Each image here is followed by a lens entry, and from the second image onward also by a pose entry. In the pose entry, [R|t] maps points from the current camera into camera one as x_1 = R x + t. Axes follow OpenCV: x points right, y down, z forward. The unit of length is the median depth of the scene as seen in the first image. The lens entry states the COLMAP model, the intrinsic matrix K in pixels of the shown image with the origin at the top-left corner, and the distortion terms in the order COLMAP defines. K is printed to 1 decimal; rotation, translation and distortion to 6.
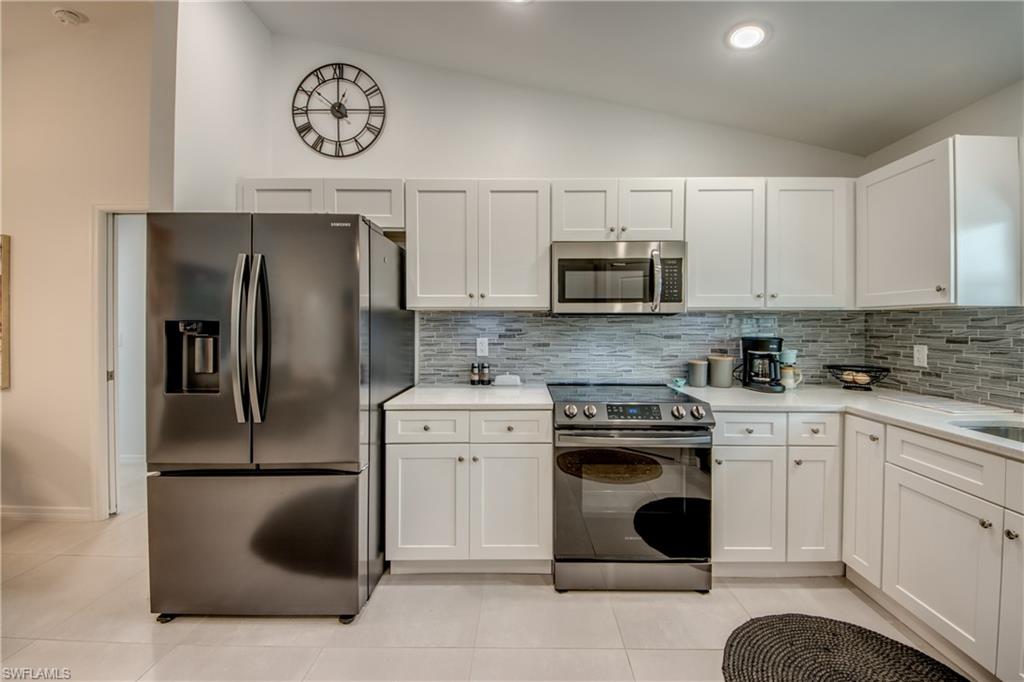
lens RADIAL K [[390.6, 0, 519.0], [0, 390.6, 327.3], [0, 0, 1]] dist [0.028497, -0.020547]
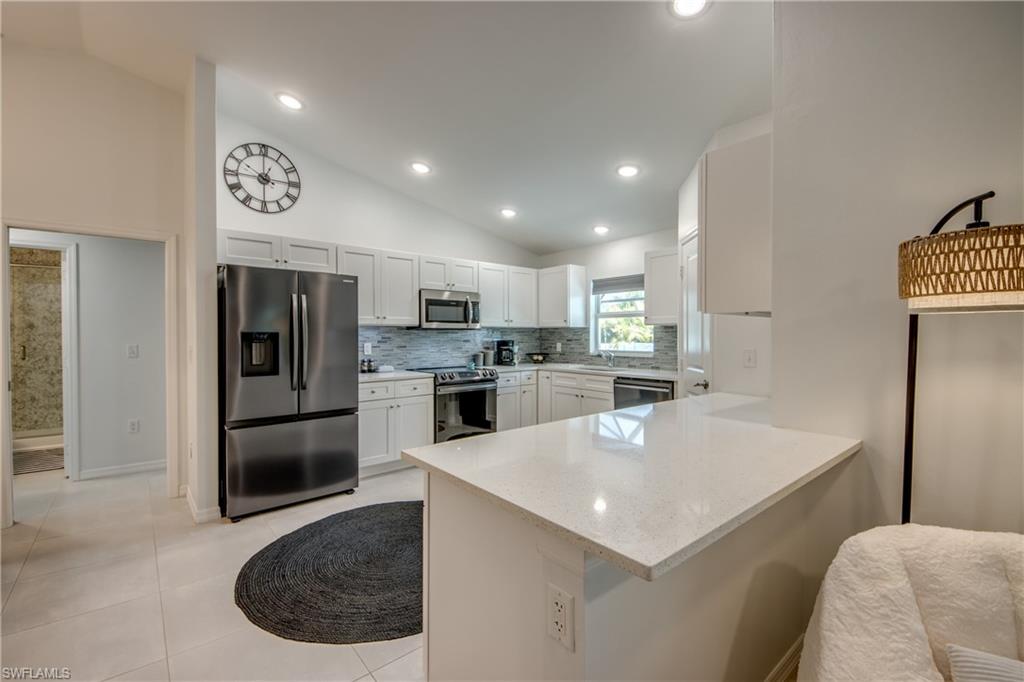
lens RADIAL K [[437.2, 0, 513.9], [0, 437.2, 339.5], [0, 0, 1]] dist [0.000725, -0.000252]
pose [[0.753809, -0.010514, 0.657010, -0.849440], [0.008355, 0.999945, 0.006415, 0.006408], [-0.657041, 0.000654, 0.753855, -0.752422]]
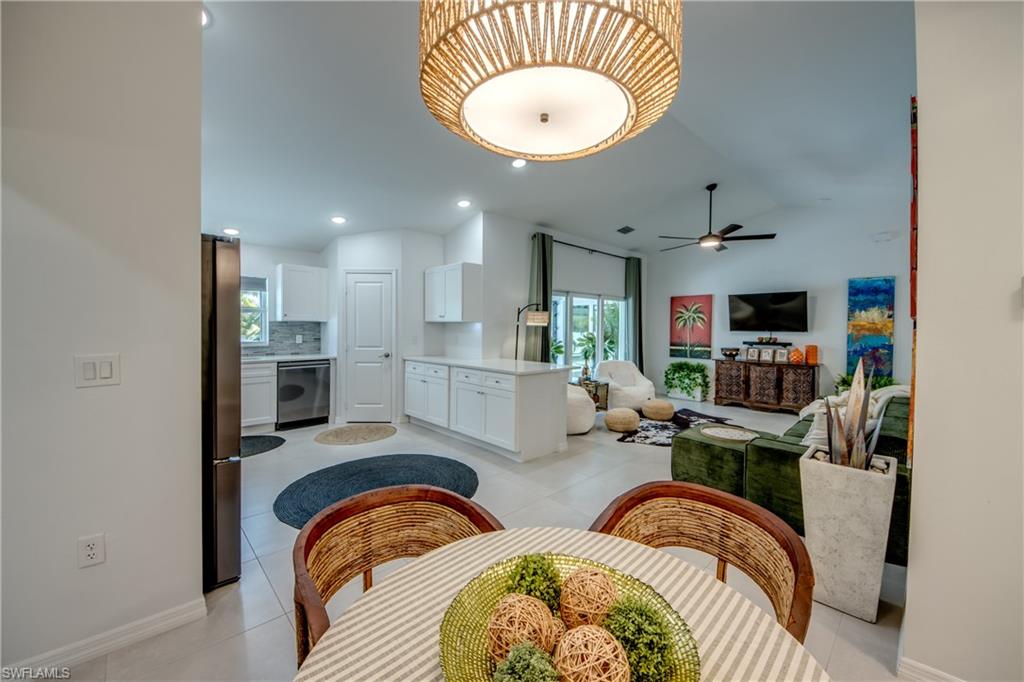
lens RADIAL K [[390.6, 0, 519.0], [0, 390.6, 327.3], [0, 0, 1]] dist [0.028497, -0.020547]
pose [[-0.701451, -0.007346, 0.712680, -1.660082], [-0.001204, 0.999958, 0.009122, -0.023166], [-0.712717, 0.005541, -0.701430, 0.868956]]
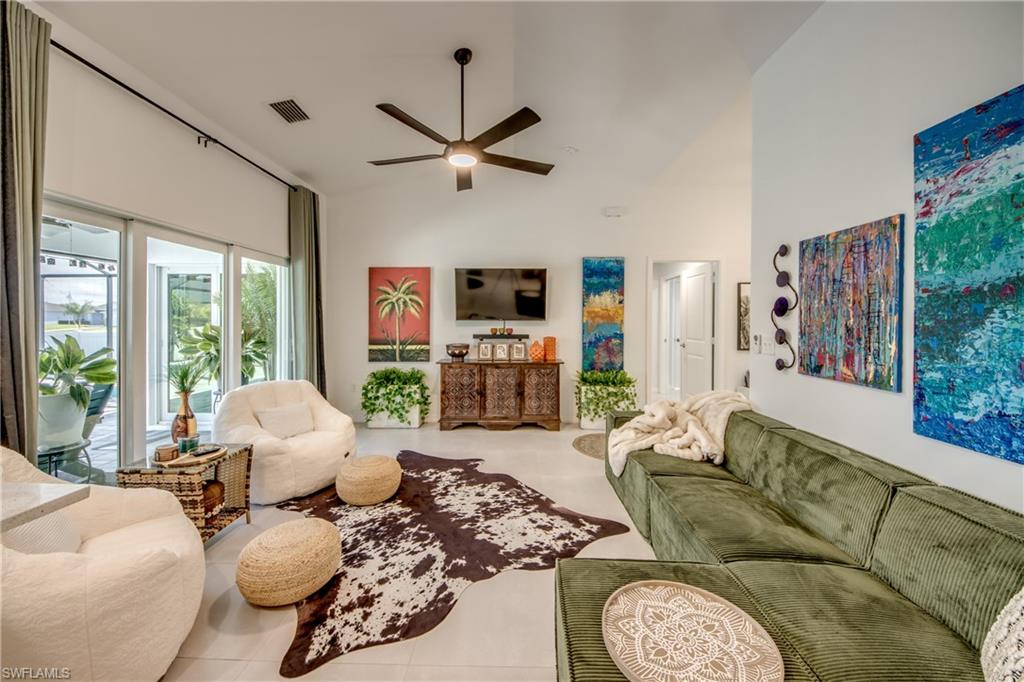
lens RADIAL K [[397.7, 0, 518.6], [0, 397.7, 326.7], [0, 0, 1]] dist [0.024728, -0.022653]
pose [[-0.999983, -0.002807, -0.005140, -0.998872], [-0.002937, 0.999670, 0.025529, 0.008775], [0.005066, 0.025544, -0.999661, -0.210044]]
